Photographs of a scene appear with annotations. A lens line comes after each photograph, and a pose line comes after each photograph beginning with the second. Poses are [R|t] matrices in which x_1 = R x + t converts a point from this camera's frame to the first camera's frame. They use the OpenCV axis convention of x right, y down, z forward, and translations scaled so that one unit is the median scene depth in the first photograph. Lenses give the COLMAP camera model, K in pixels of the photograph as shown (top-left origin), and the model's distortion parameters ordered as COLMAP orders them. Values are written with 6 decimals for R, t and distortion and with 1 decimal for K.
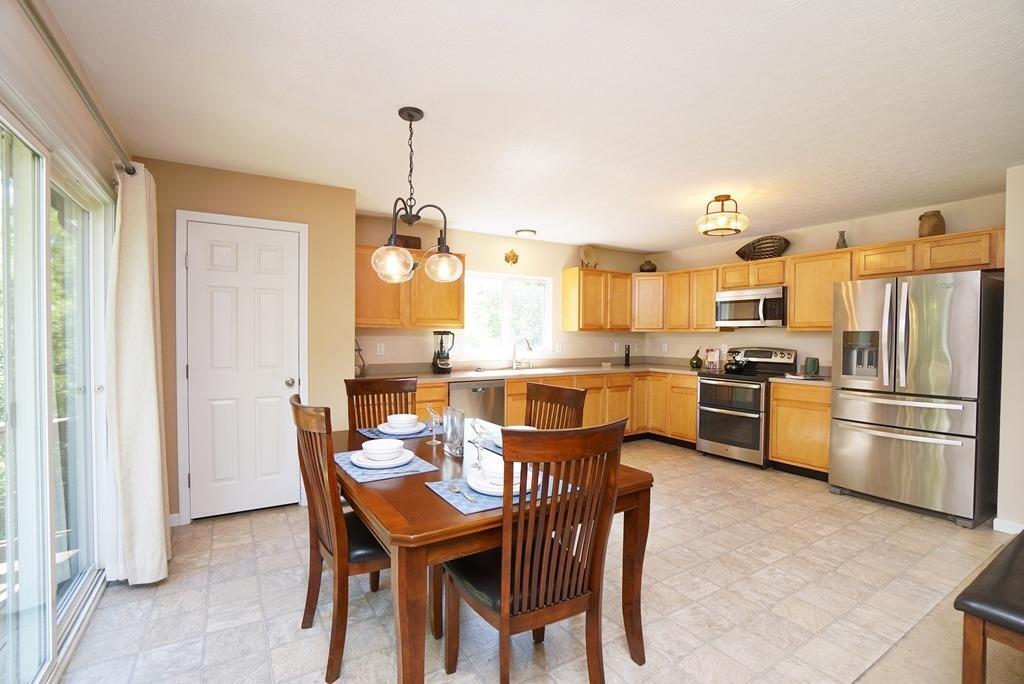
lens RADIAL K [[464.8, 0, 510.2], [0, 464.8, 344.4], [0, 0, 1]] dist [-0.060116, 0.023292]
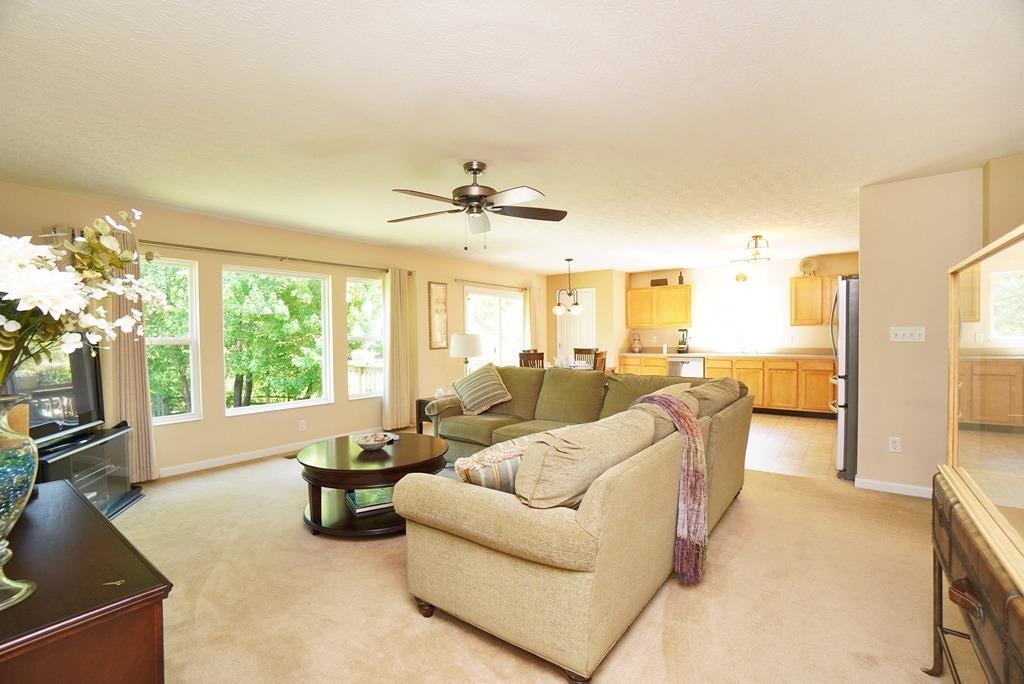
lens RADIAL K [[453.3, 0, 512.0], [0, 453.3, 342.0], [0, 0, 1]] dist [-0.019314, 0.000011]
pose [[0.353954, 0.007923, -0.935229, 1.218534], [-0.004786, 0.999966, 0.006660, 0.012633], [0.935251, 0.002119, 0.353980, -0.210095]]
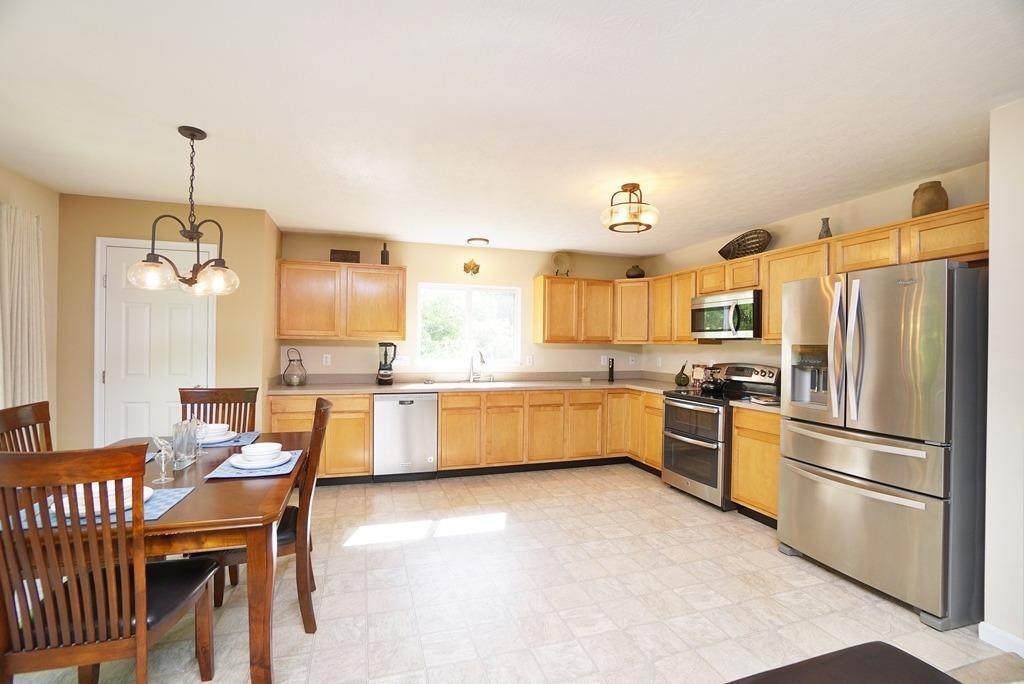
lens RADIAL K [[454.5, 0, 508.8], [0, 454.5, 344.2], [0, 0, 1]] dist [-0.058547, 0.021392]
pose [[0.969376, 0.005244, -0.245526, 0.352514], [-0.011067, 0.999689, -0.022344, -0.005965], [0.245333, 0.024377, 0.969132, 0.109497]]
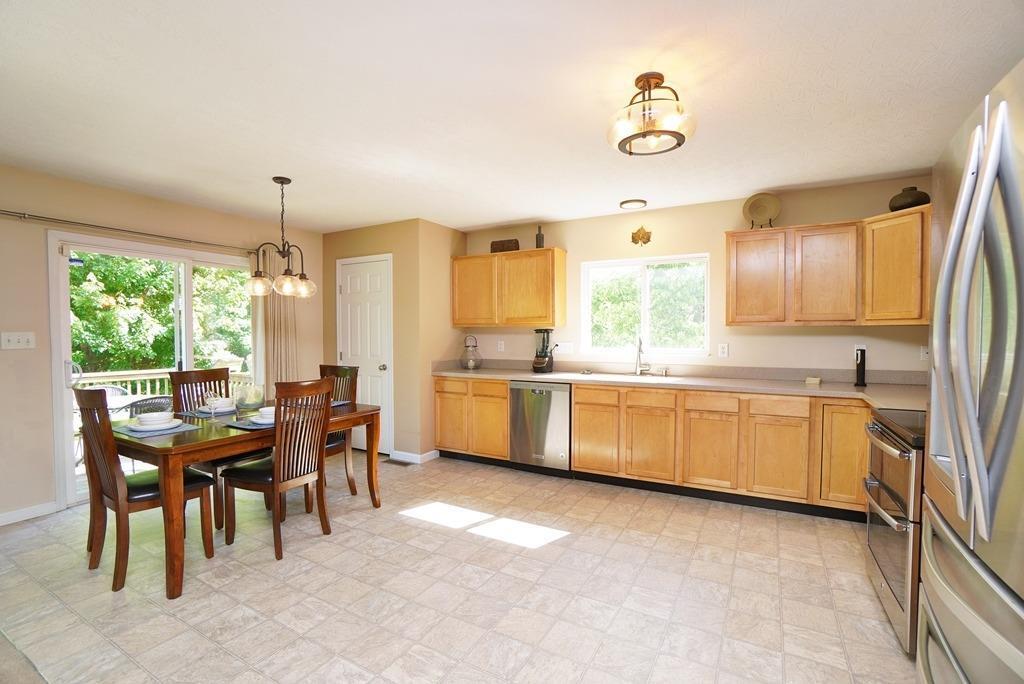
lens RADIAL K [[467.1, 0, 504.0], [0, 467.1, 344.7], [0, 0, 1]] dist [-0.045488, 0.000246]
pose [[0.471881, 0.018438, -0.881469, 0.679853], [-0.012358, 0.999821, 0.014298, -0.008484], [0.881575, 0.004147, 0.472025, 0.459784]]
